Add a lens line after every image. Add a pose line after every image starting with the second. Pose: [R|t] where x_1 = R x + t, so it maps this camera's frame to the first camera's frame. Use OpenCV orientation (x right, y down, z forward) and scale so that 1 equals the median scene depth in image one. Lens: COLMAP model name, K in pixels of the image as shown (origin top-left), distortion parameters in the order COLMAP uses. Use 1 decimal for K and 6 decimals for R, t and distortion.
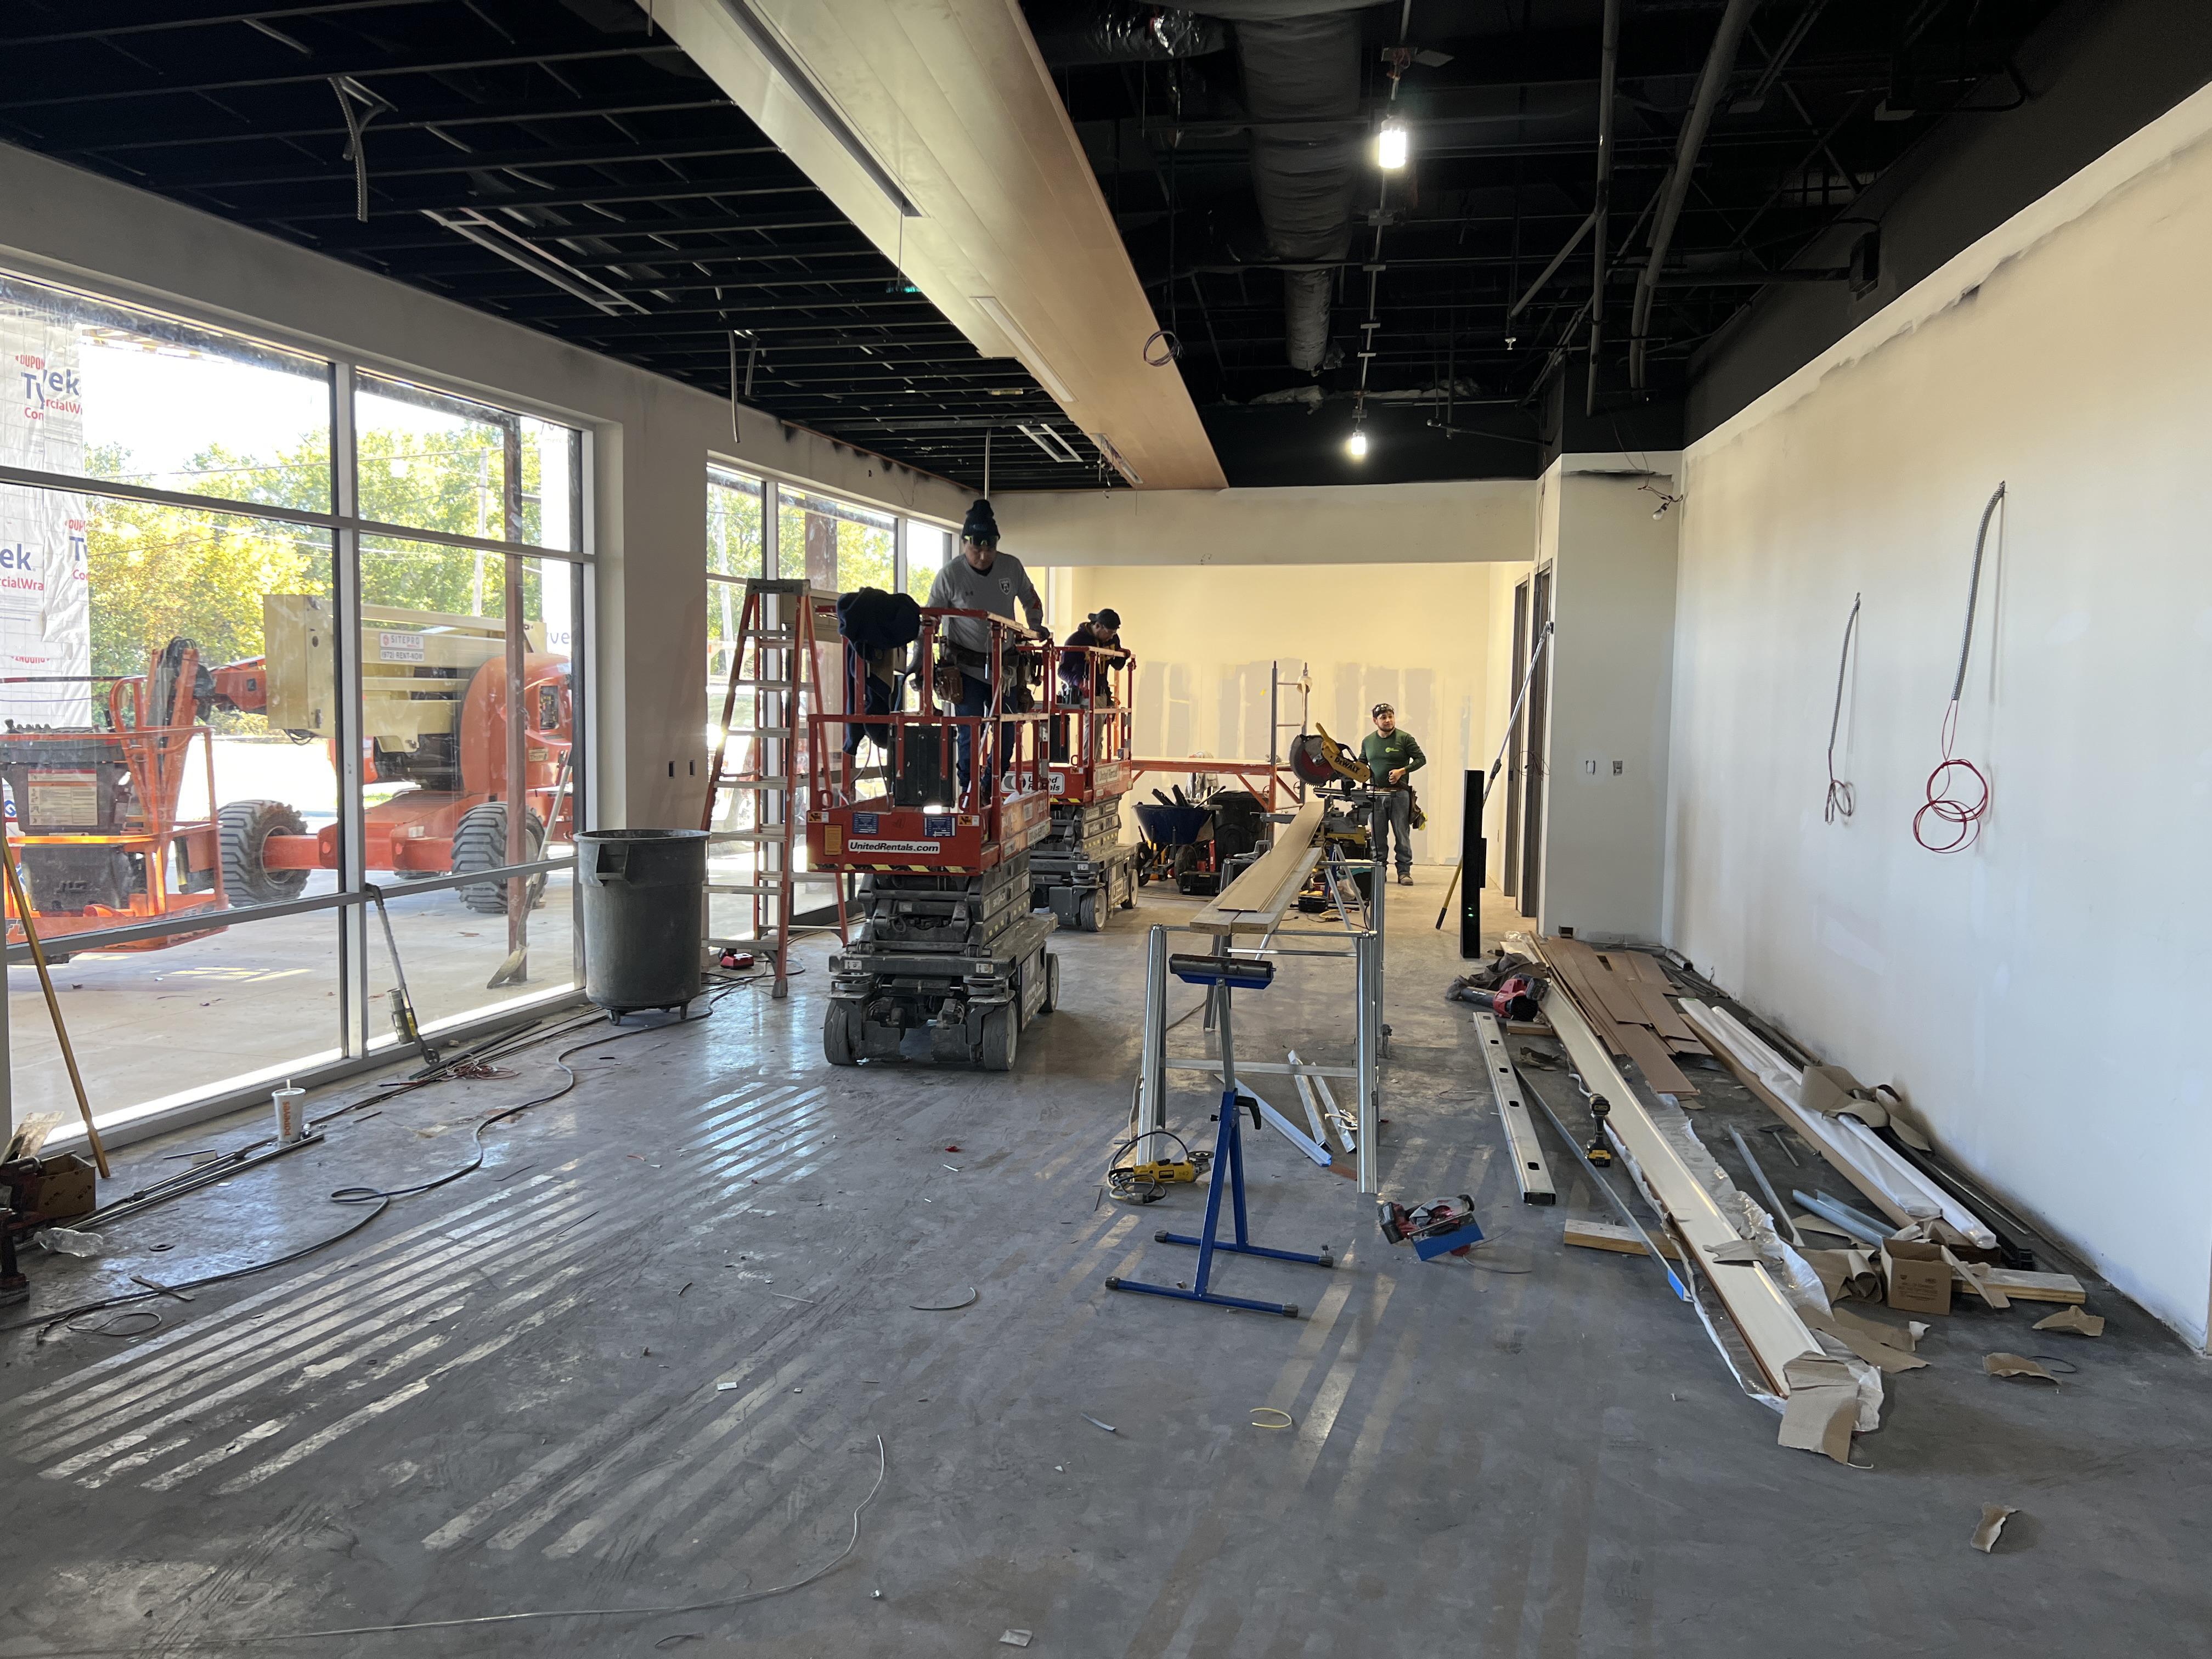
lens RADIAL K [[1485.8, 0, 1105.2], [0, 1485.8, 865.3], [0, 0, 1]] dist [0.004347, -0.063393]
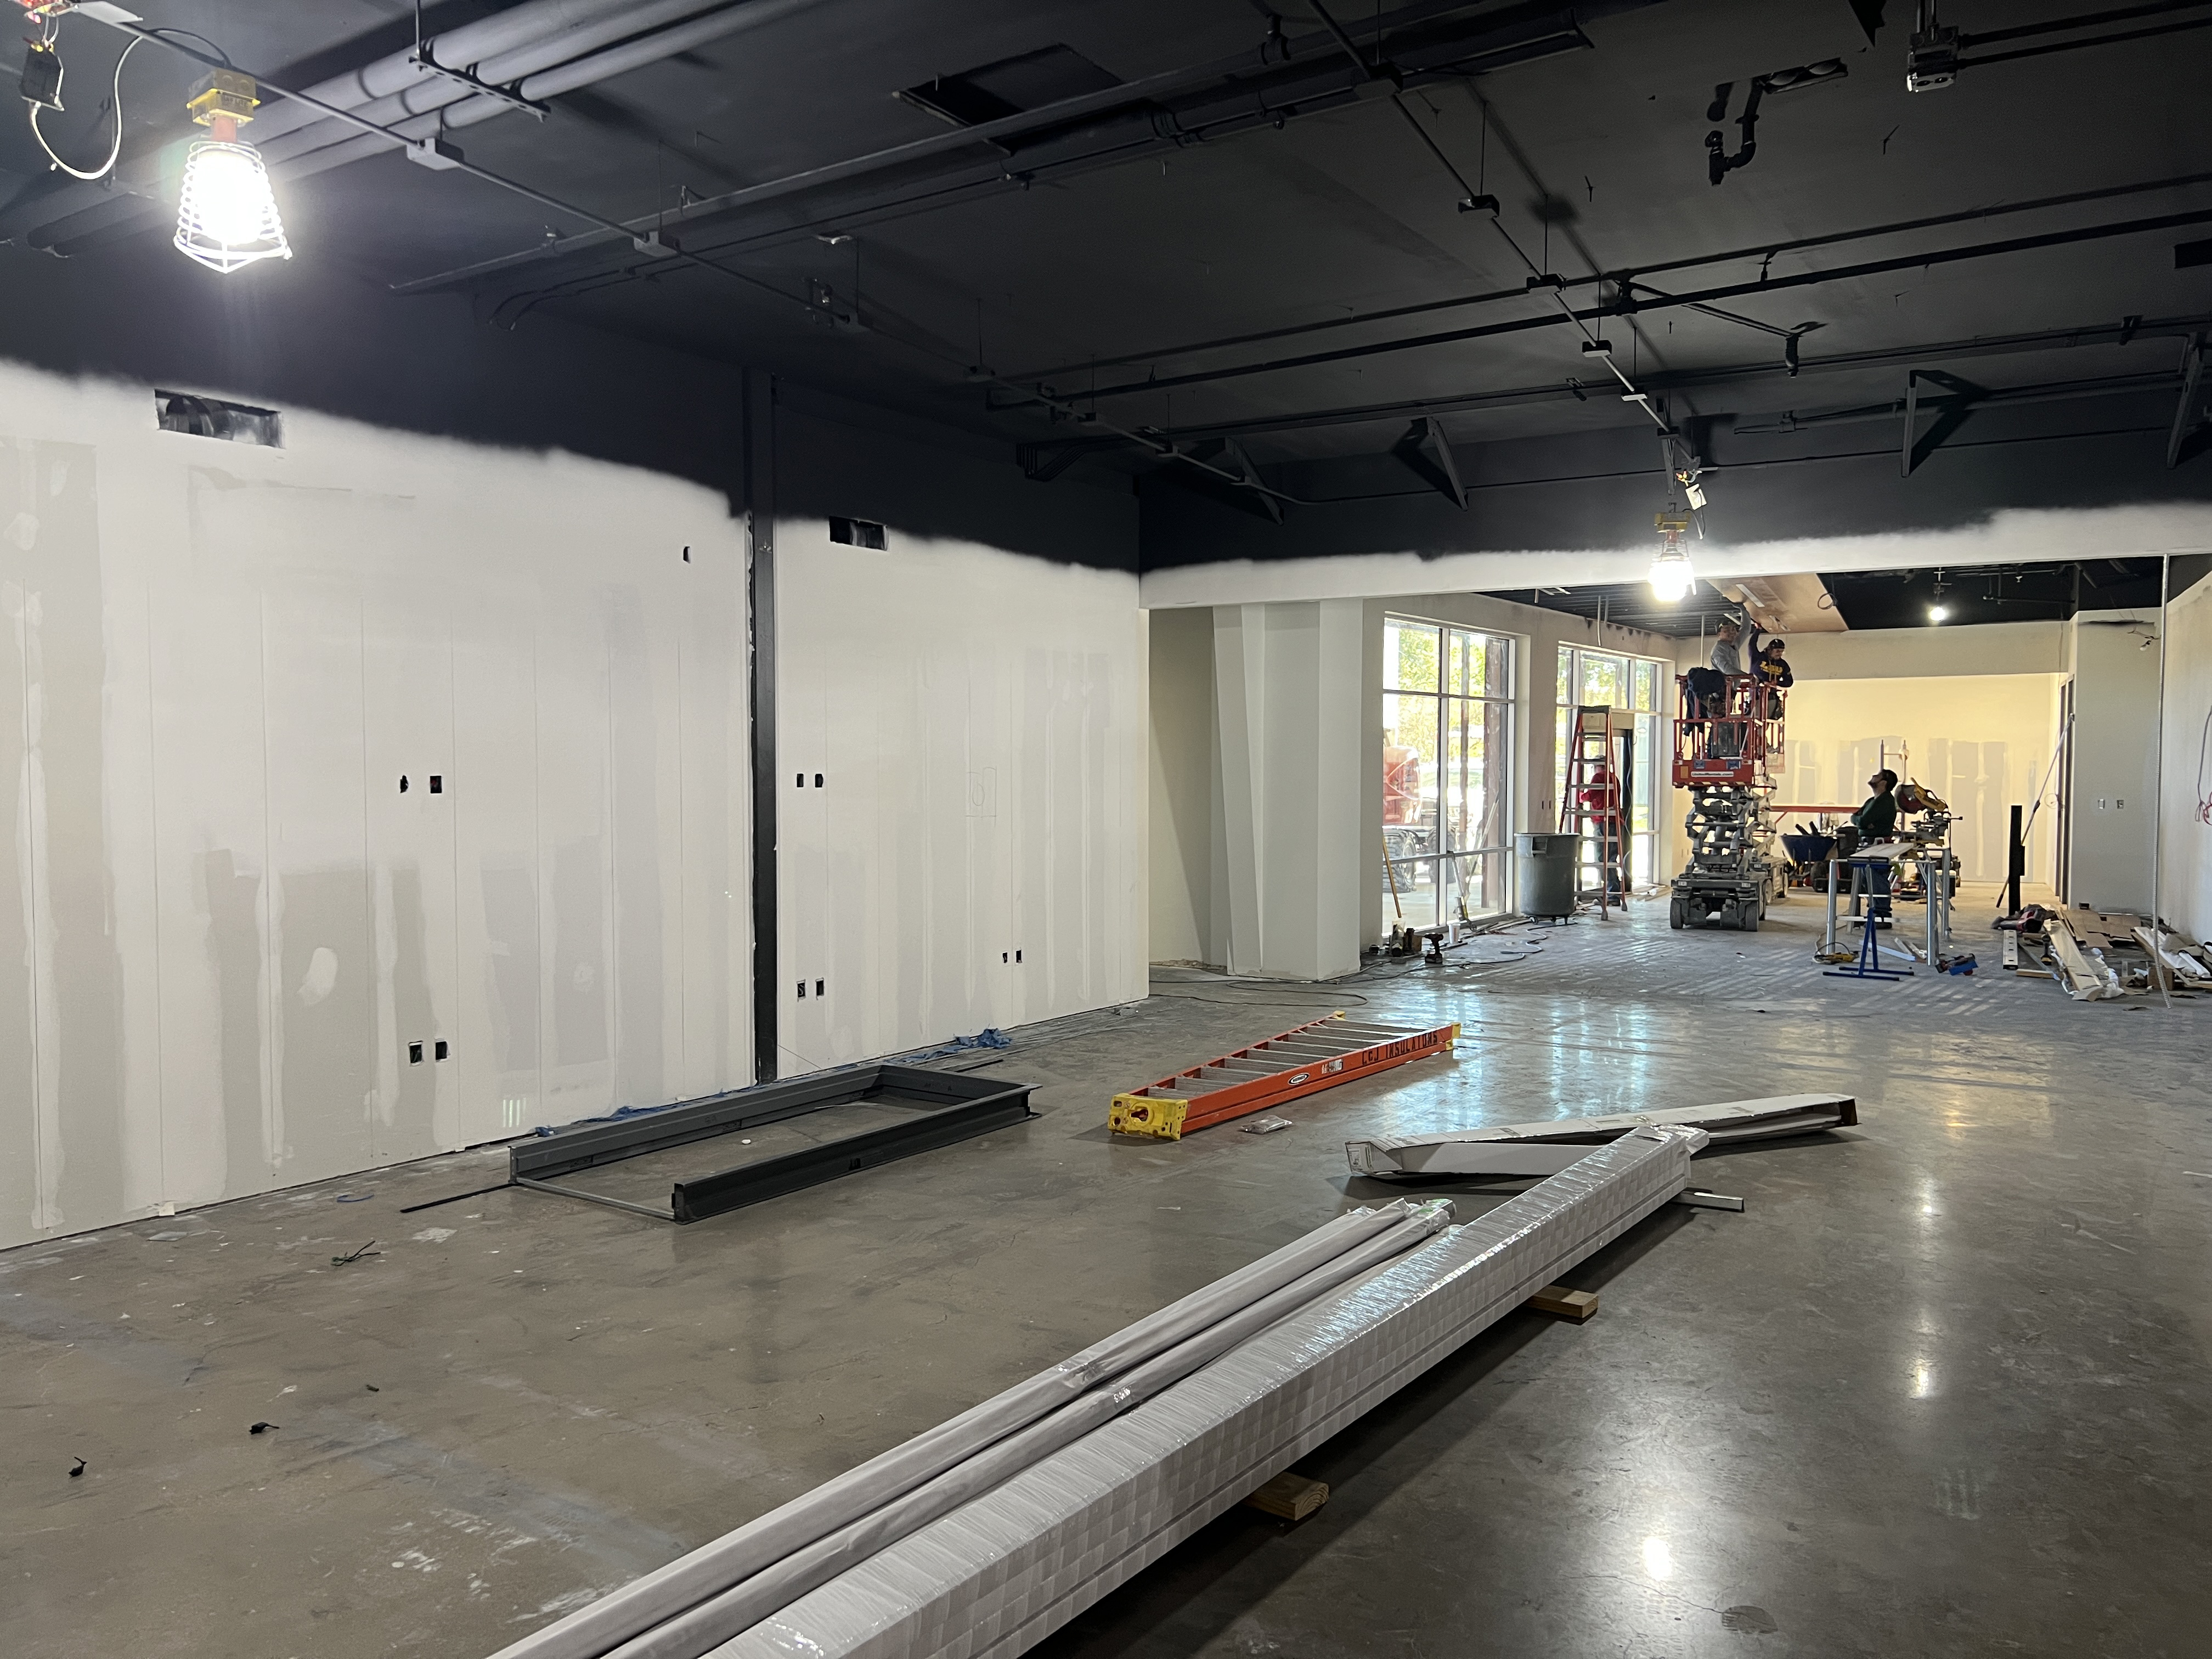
lens RADIAL K [[1485.8, 0, 1105.2], [0, 1485.8, 865.3], [0, 0, 1]] dist [0.004347, -0.063393]
pose [[0.934380, 0.006040, -0.356227, -0.125157], [-0.023713, 0.998693, -0.045266, 0.109333], [0.355489, 0.050743, 0.933302, -0.967721]]
